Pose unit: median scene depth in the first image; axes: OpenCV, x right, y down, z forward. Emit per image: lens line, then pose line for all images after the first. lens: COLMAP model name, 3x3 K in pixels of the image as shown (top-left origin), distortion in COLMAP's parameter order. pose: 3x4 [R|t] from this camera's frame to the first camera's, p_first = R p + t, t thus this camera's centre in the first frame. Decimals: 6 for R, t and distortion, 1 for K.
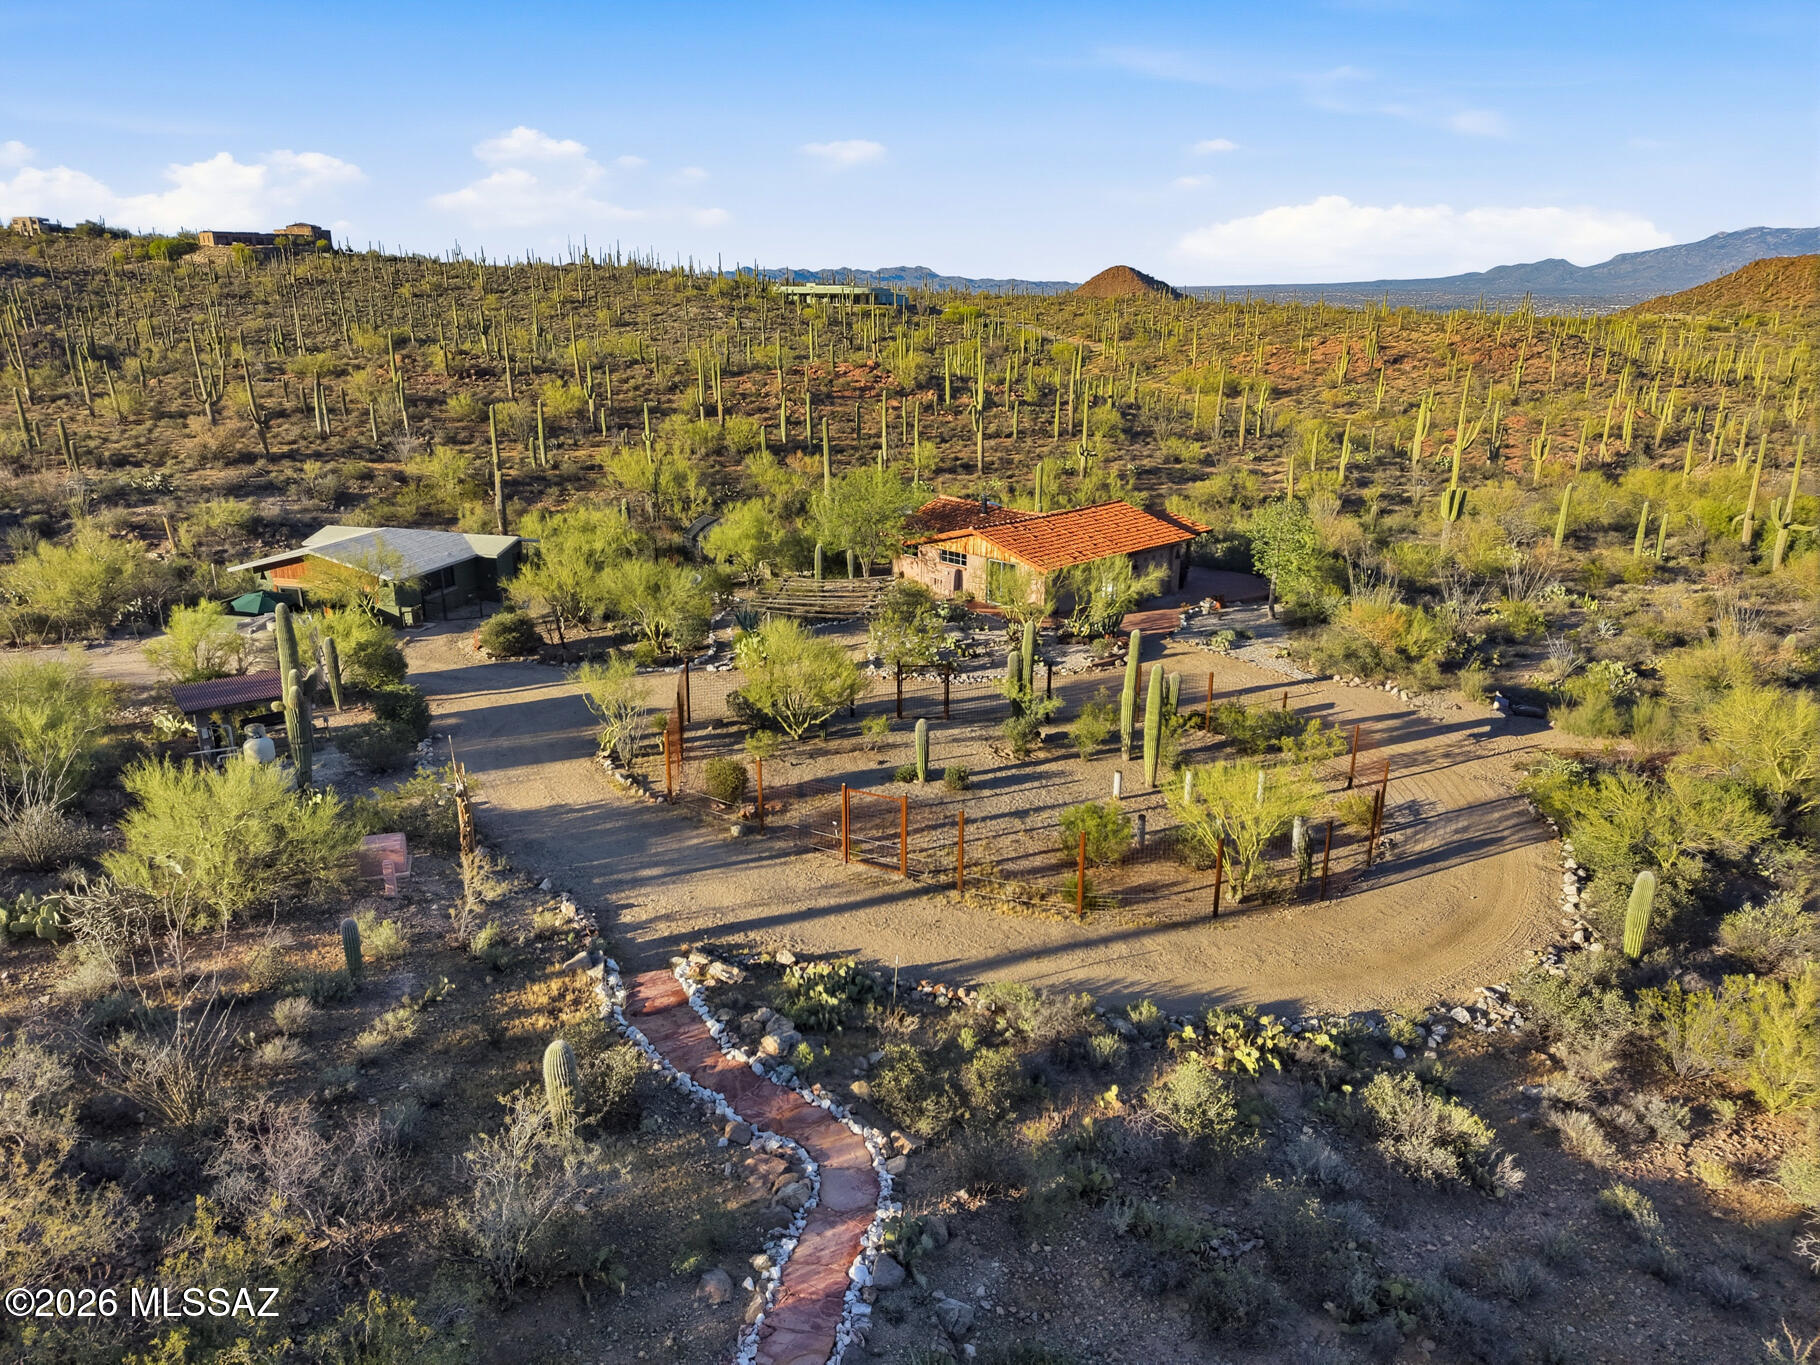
lens RADIAL K [[1204.0, 0, 904.4], [0, 1204.0, 683.4], [0, 0, 1]] dist [0.032112, -0.025668]
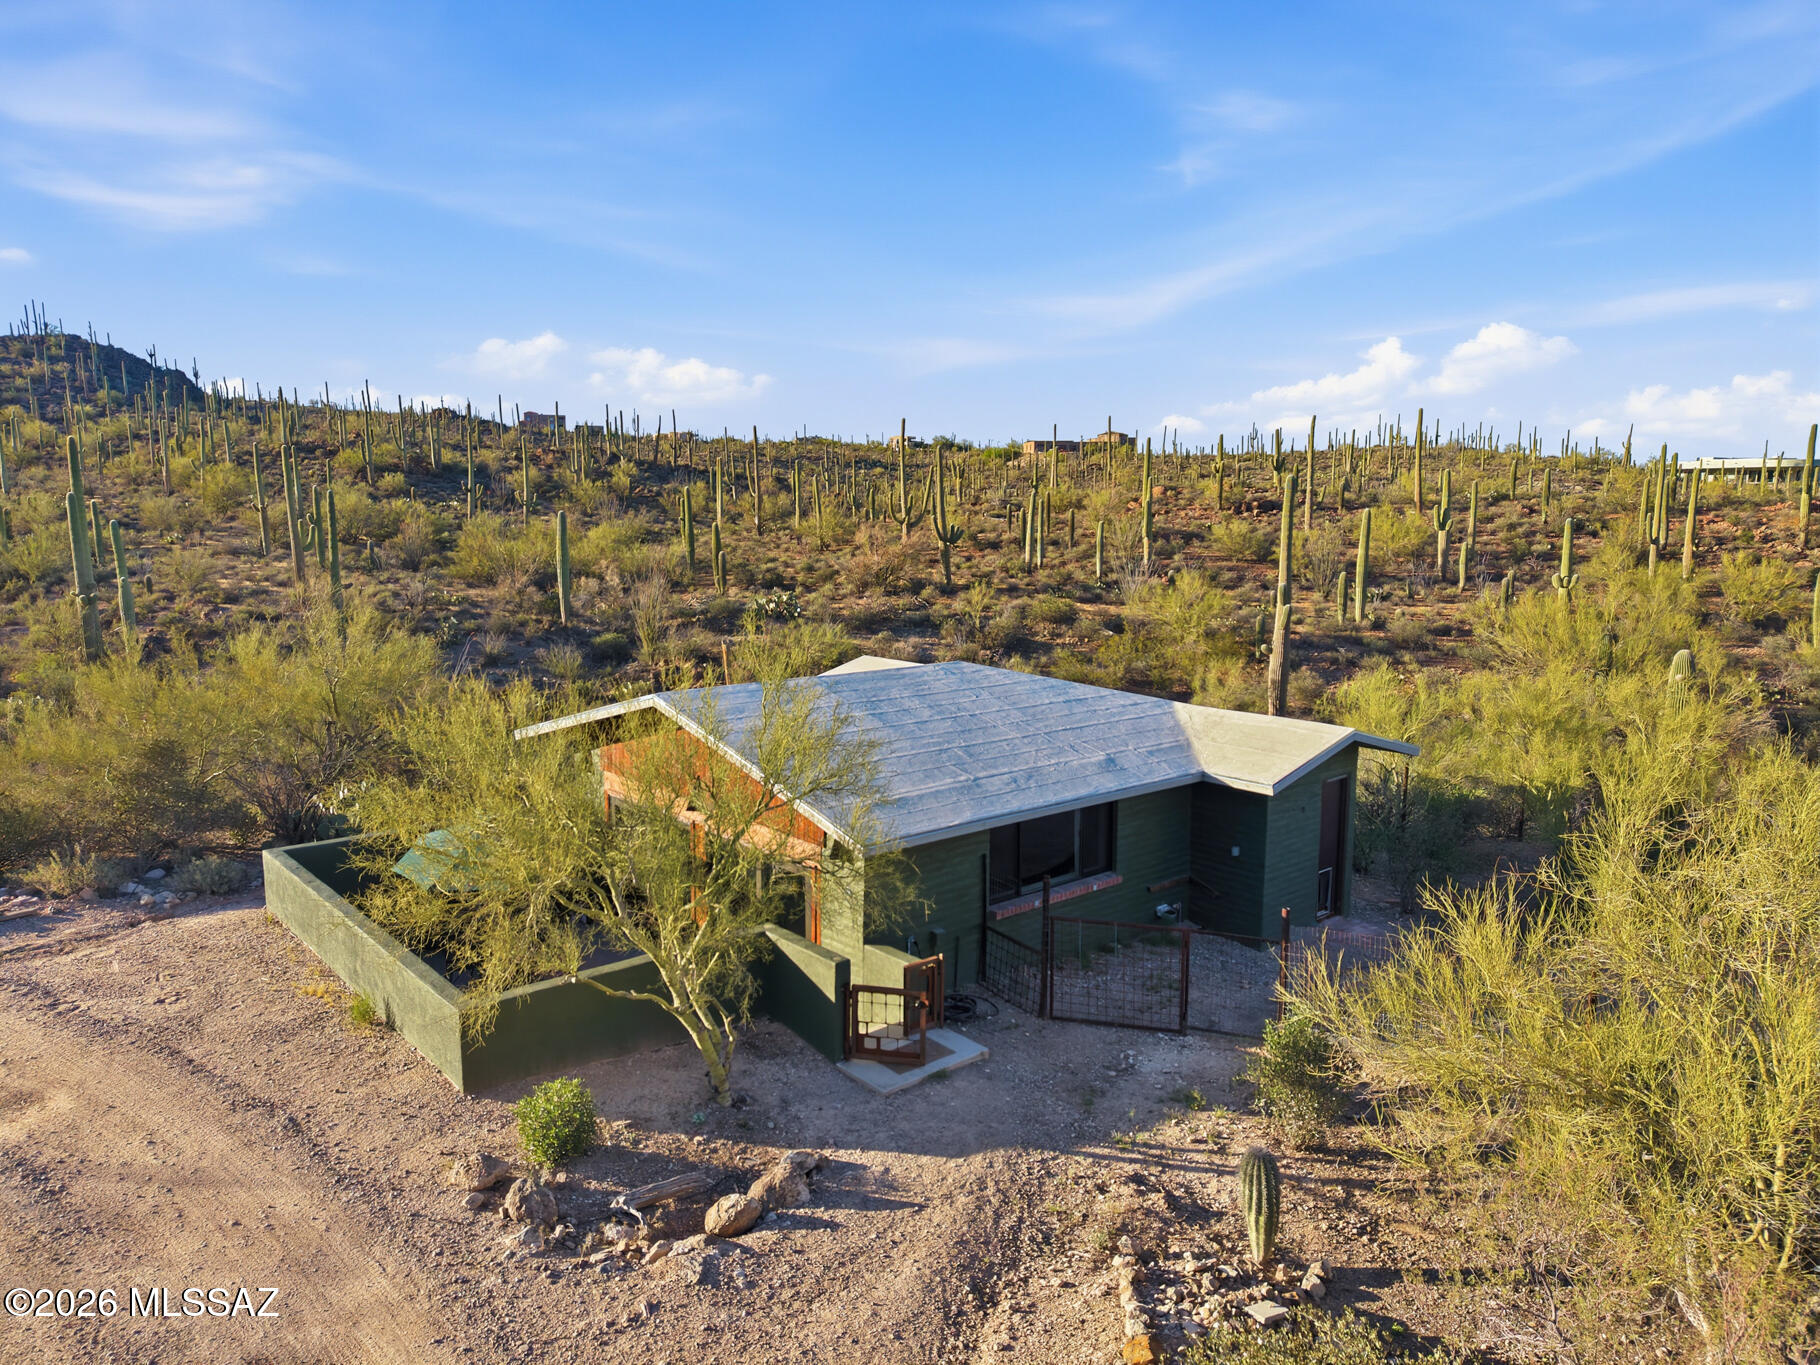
lens RADIAL K [[1204.0, 0, 905.2], [0, 1204.0, 689.7], [0, 0, 1]] dist [0.032112, -0.025668]
pose [[0.820021, 0.082508, -0.566356, -0.123939], [-0.176006, 0.977955, -0.112367, -0.040406], [0.544599, 0.191825, 0.816465, 0.356970]]
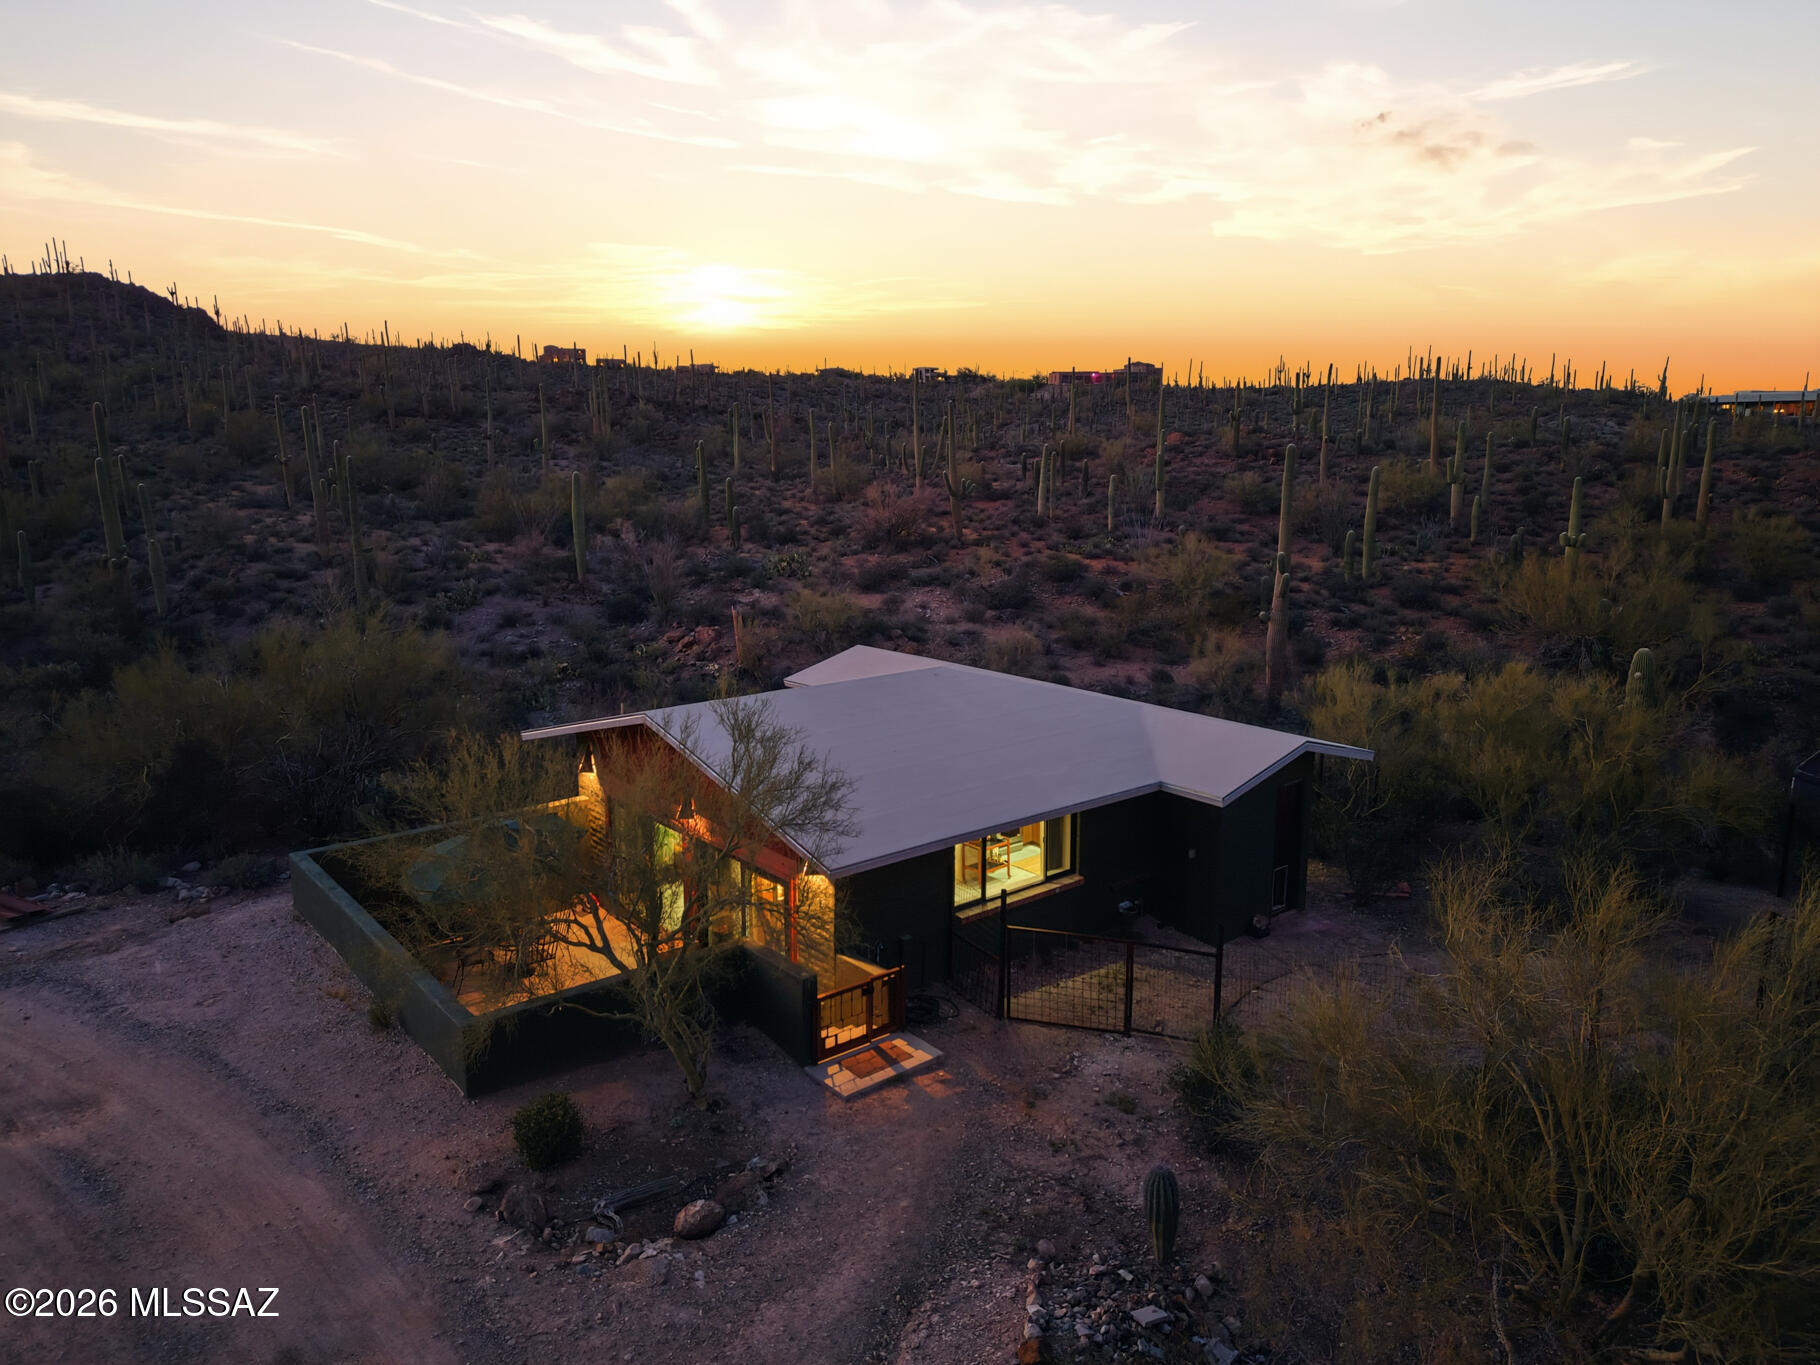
lens RADIAL K [[1204.0, 0, 904.9], [0, 1204.0, 686.8], [0, 0, 1]] dist [0.032112, -0.025668]
pose [[0.808614, 0.114145, -0.577161, -0.115217], [-0.178861, 0.982261, -0.056327, -0.050159], [0.560493, 0.148779, 0.814686, 0.351167]]
